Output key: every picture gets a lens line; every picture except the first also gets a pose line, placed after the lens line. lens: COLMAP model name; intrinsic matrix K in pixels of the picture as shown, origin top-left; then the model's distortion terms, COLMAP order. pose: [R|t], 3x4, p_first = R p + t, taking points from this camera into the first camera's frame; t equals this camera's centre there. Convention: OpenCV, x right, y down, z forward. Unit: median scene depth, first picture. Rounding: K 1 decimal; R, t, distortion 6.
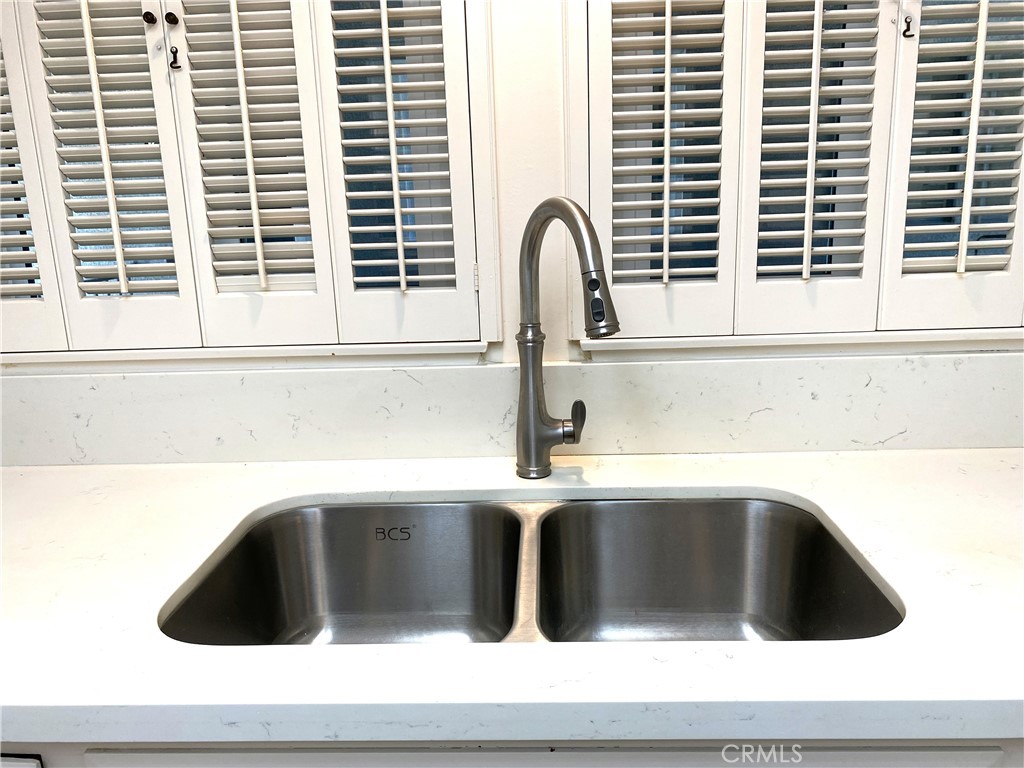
lens RADIAL K [[781.7, 0, 512.5], [0, 781.7, 383.9], [0, 0, 1]] dist [-0.005053, -0.003714]
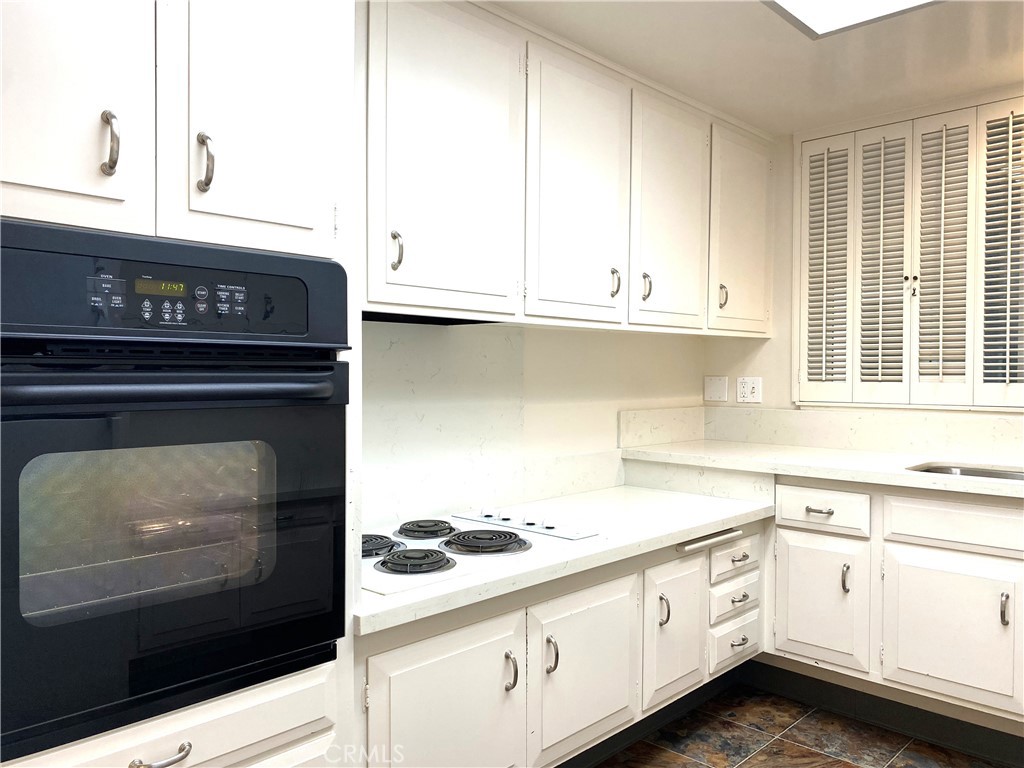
lens RADIAL K [[781.7, 0, 513.6], [0, 781.7, 386.6], [0, 0, 1]] dist [-0.005053, -0.003714]
pose [[0.723982, 0.042838, -0.688488, 0.402180], [-0.179266, 0.975463, -0.127814, 0.458791], [0.666119, 0.215958, 0.713896, -1.662116]]
